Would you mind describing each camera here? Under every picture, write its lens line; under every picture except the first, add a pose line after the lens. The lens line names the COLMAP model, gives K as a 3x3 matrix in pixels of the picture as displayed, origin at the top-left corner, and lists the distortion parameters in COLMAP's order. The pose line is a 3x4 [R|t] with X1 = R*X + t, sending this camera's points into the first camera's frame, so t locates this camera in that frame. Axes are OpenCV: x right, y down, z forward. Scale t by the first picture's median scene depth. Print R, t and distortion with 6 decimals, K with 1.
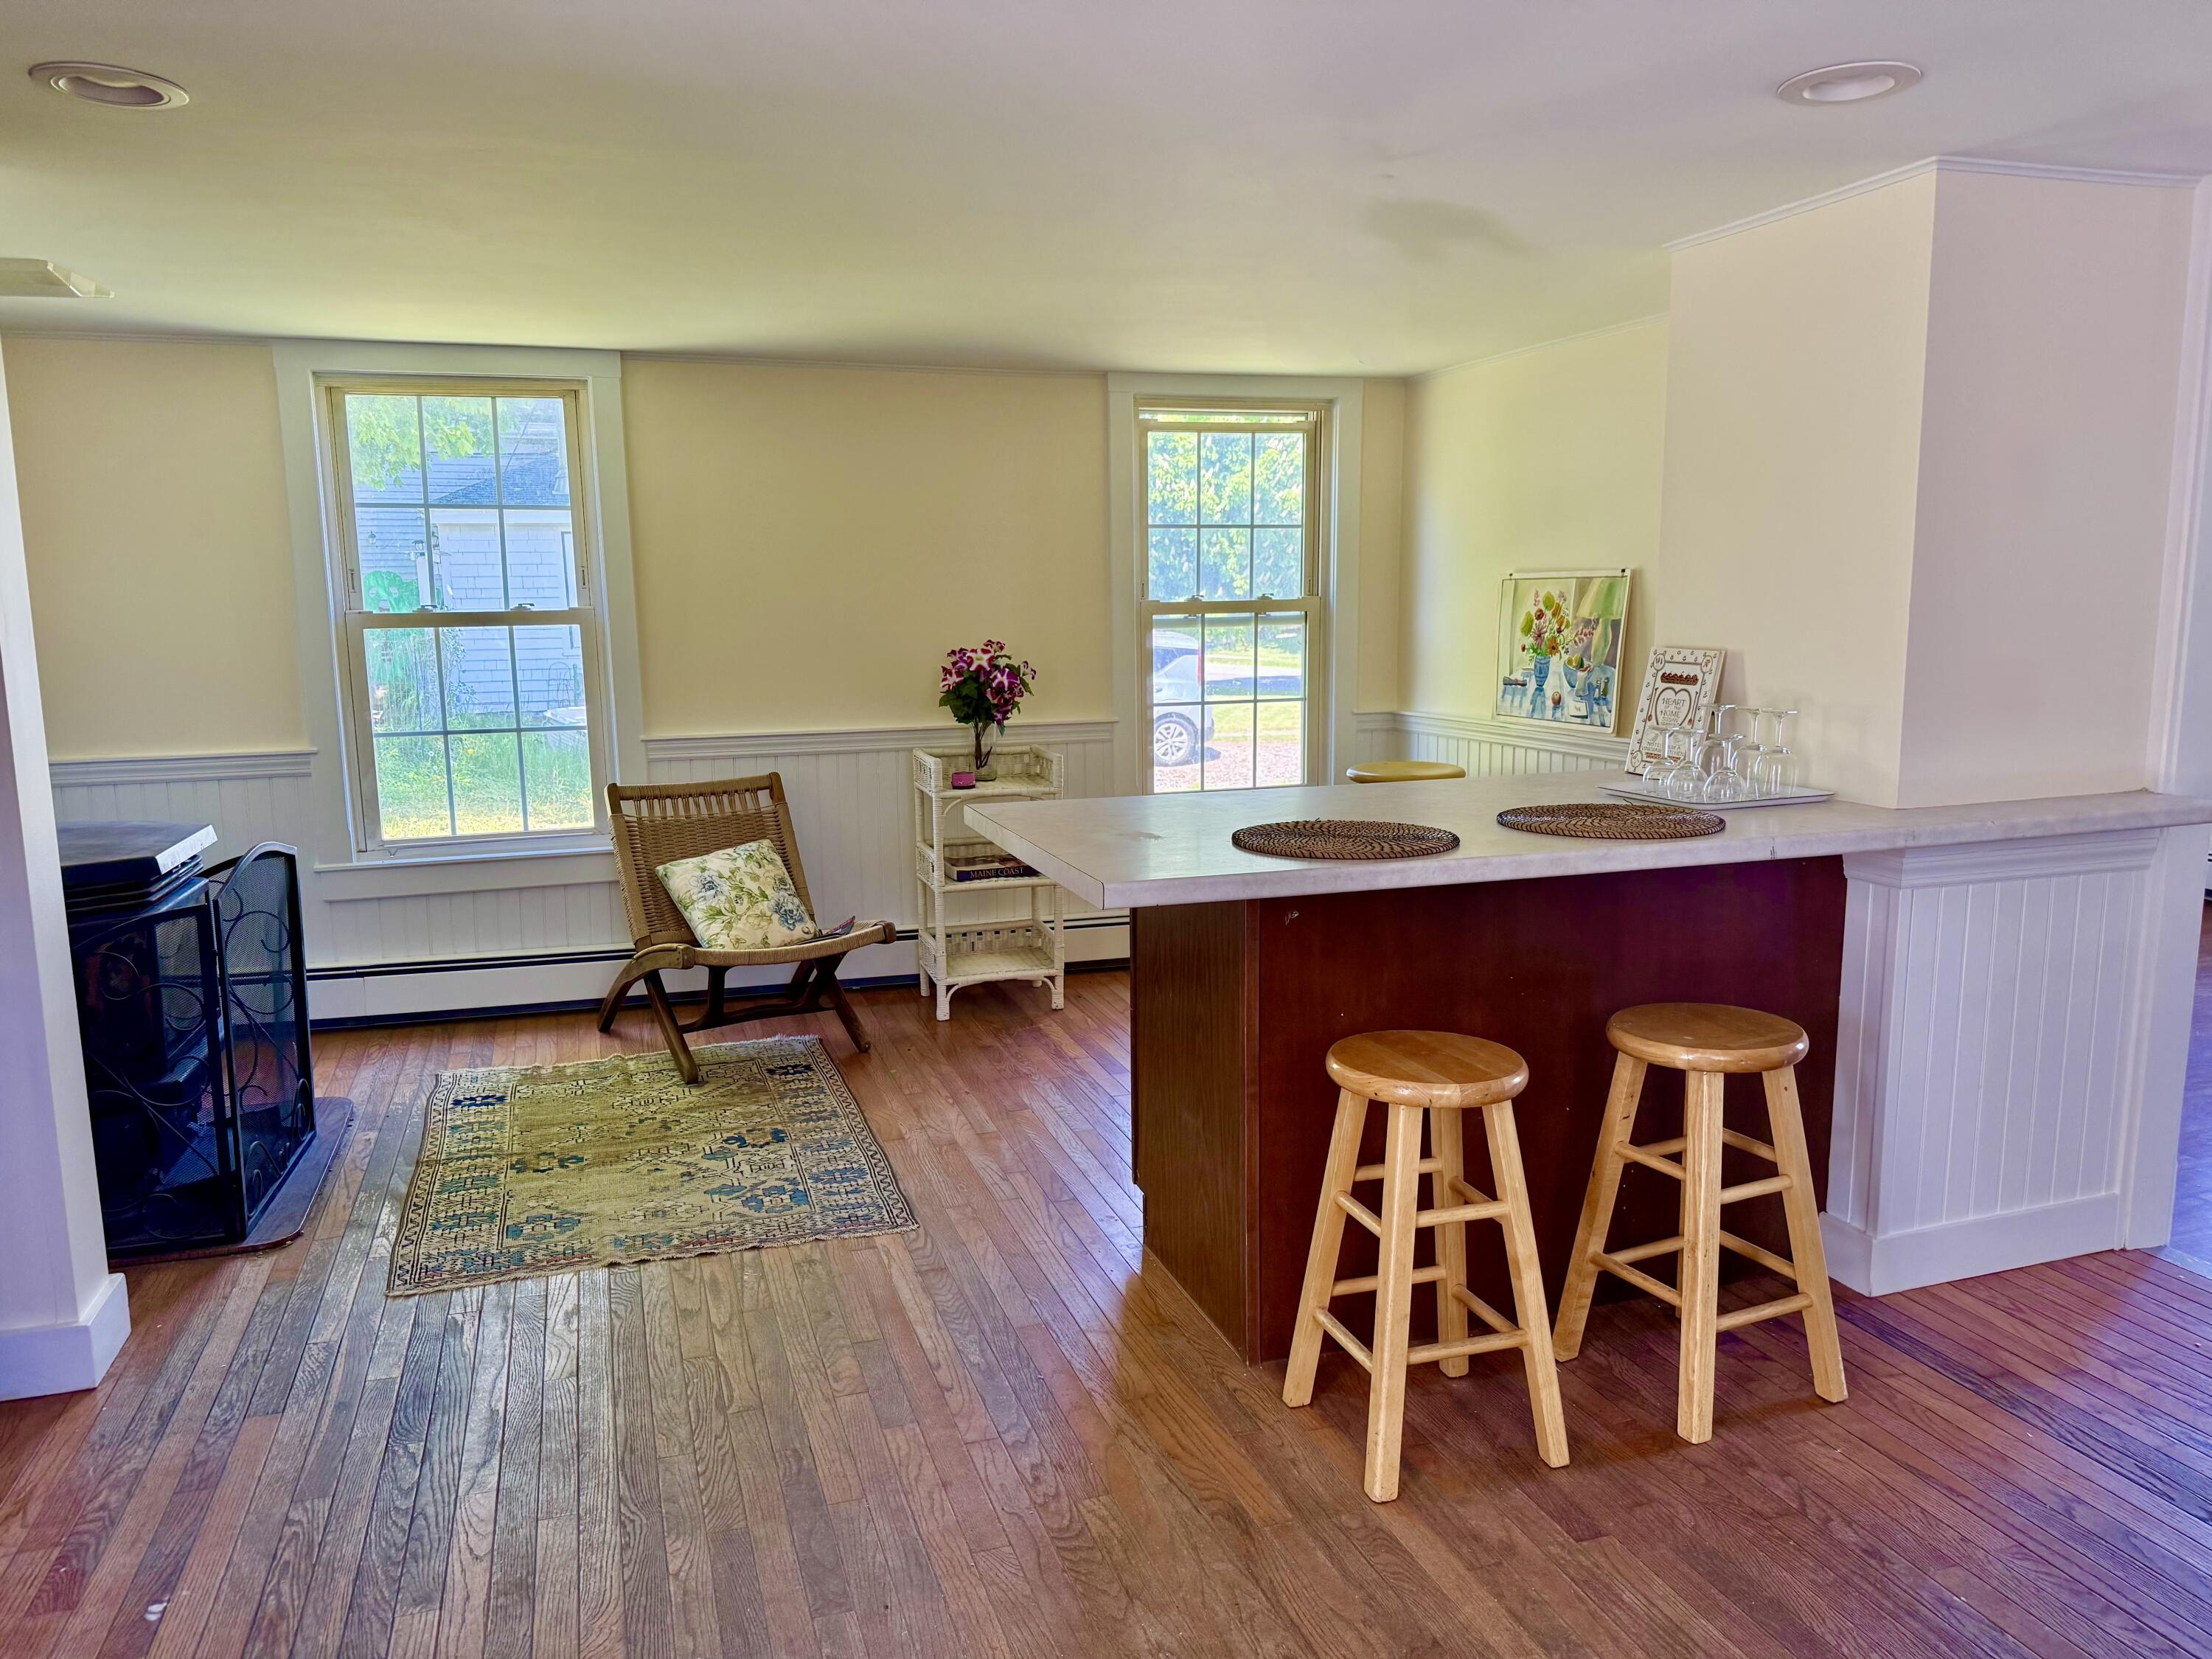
lens RADIAL K [[1578.3, 0, 1143.9], [0, 1578.3, 820.6], [0, 0, 1]] dist [0.040057, -0.036112]
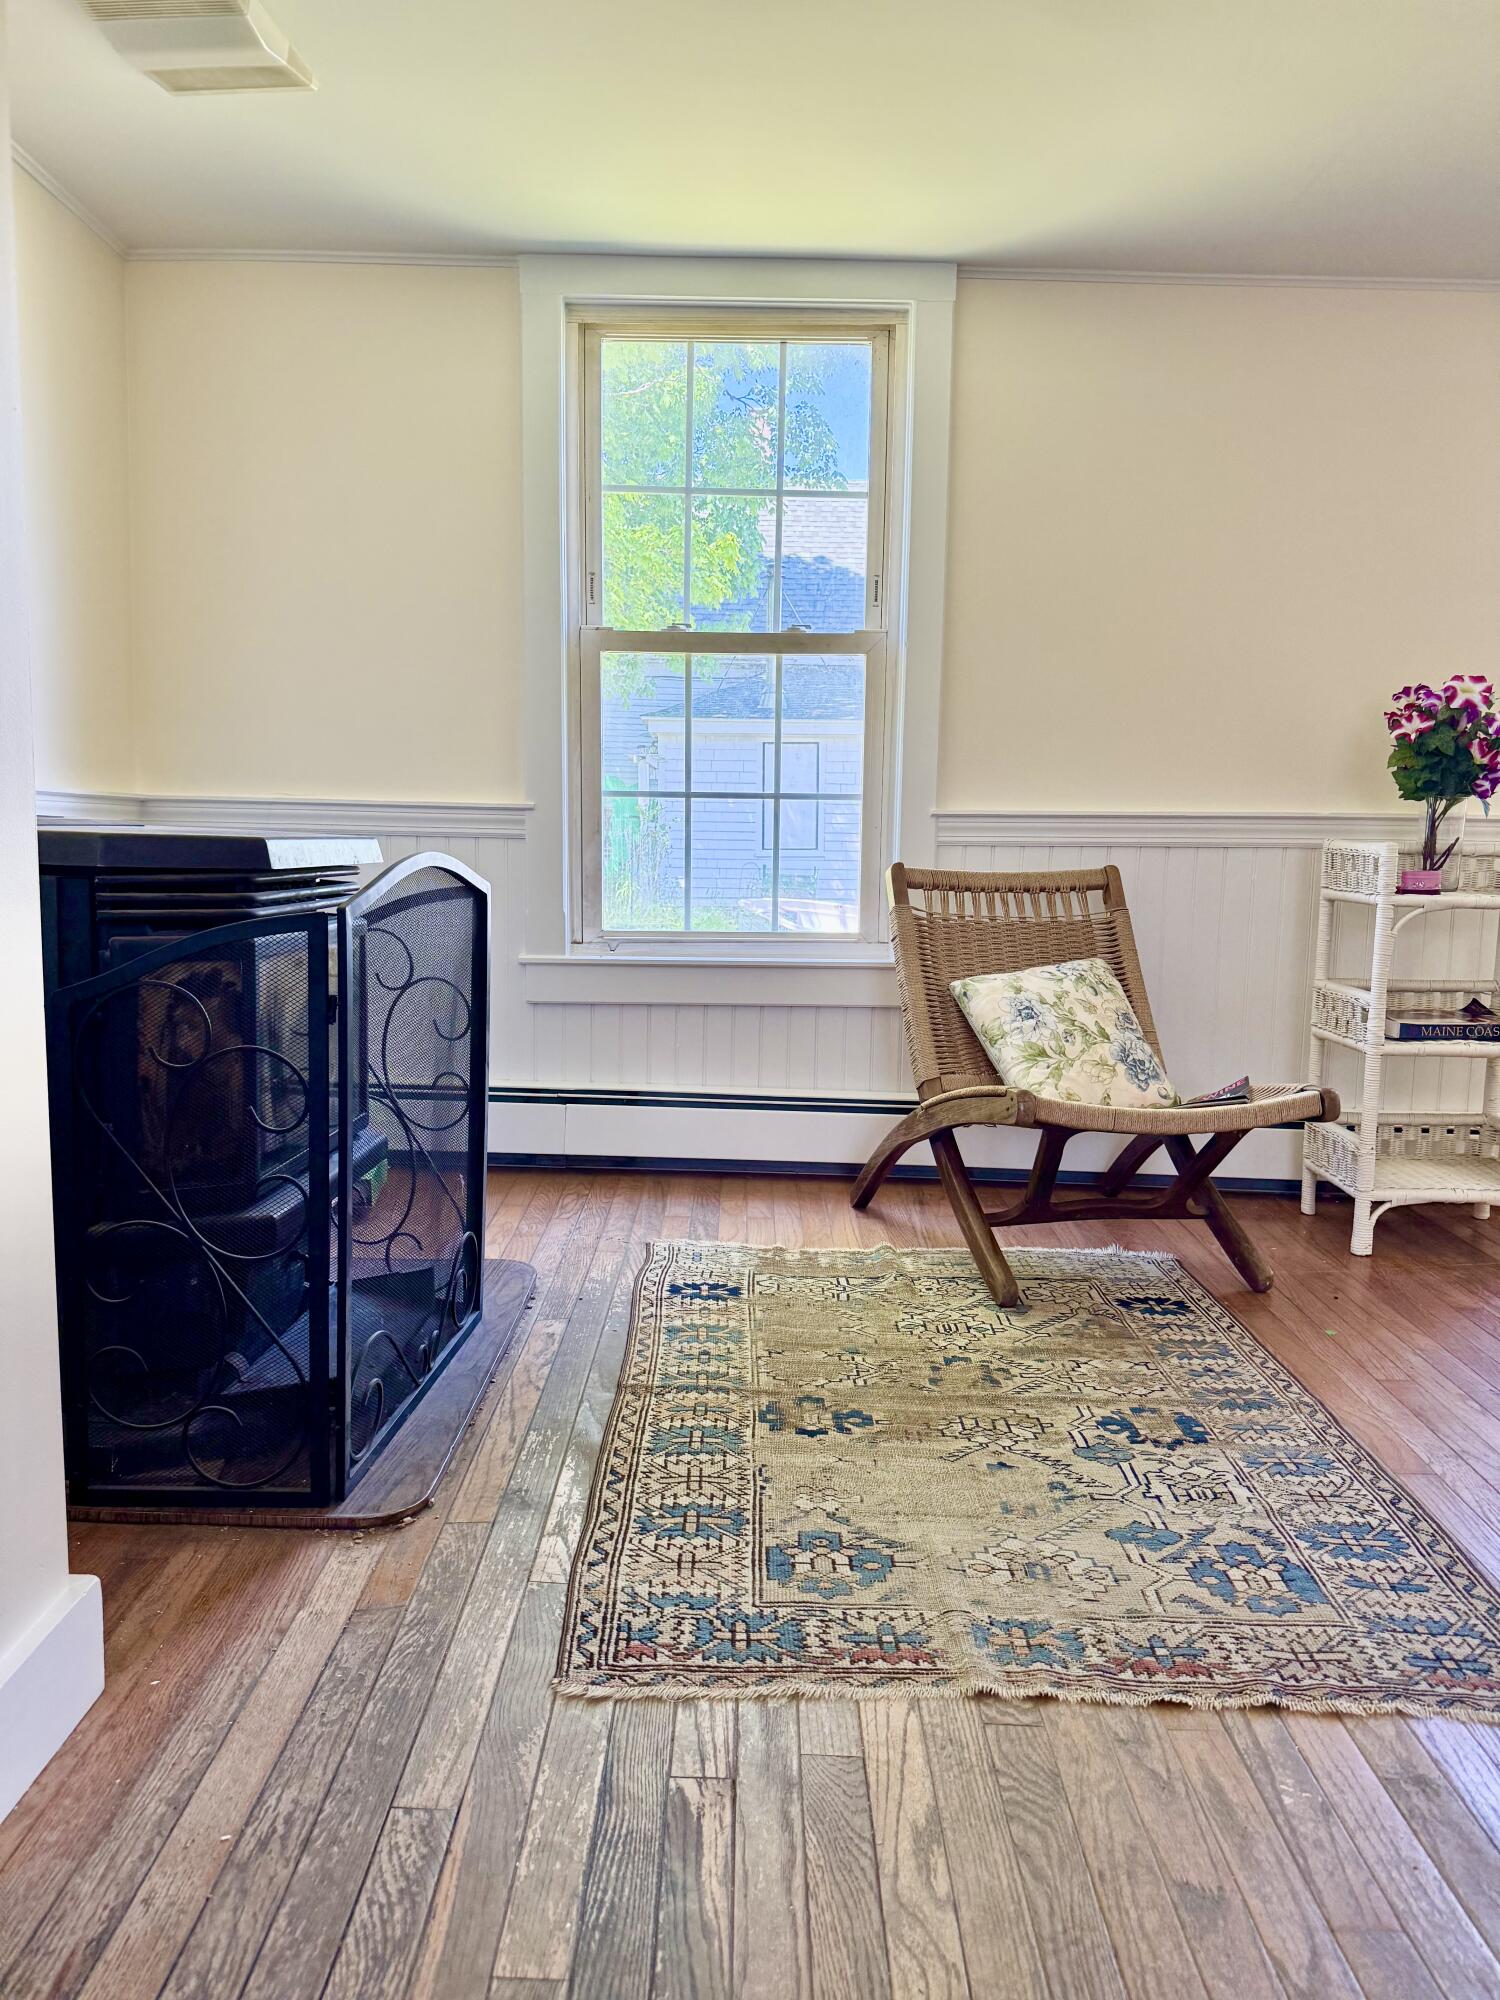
lens RADIAL K [[1427.0, 0, 736.7], [0, 1427.0, 997.1], [0, 0, 1]] dist [0.040057, -0.036112]
pose [[0.938887, 0.061405, -0.338705, -0.187712], [-0.074400, 0.996902, -0.025505, 0.060317], [0.336089, 0.049146, 0.940547, 0.388075]]
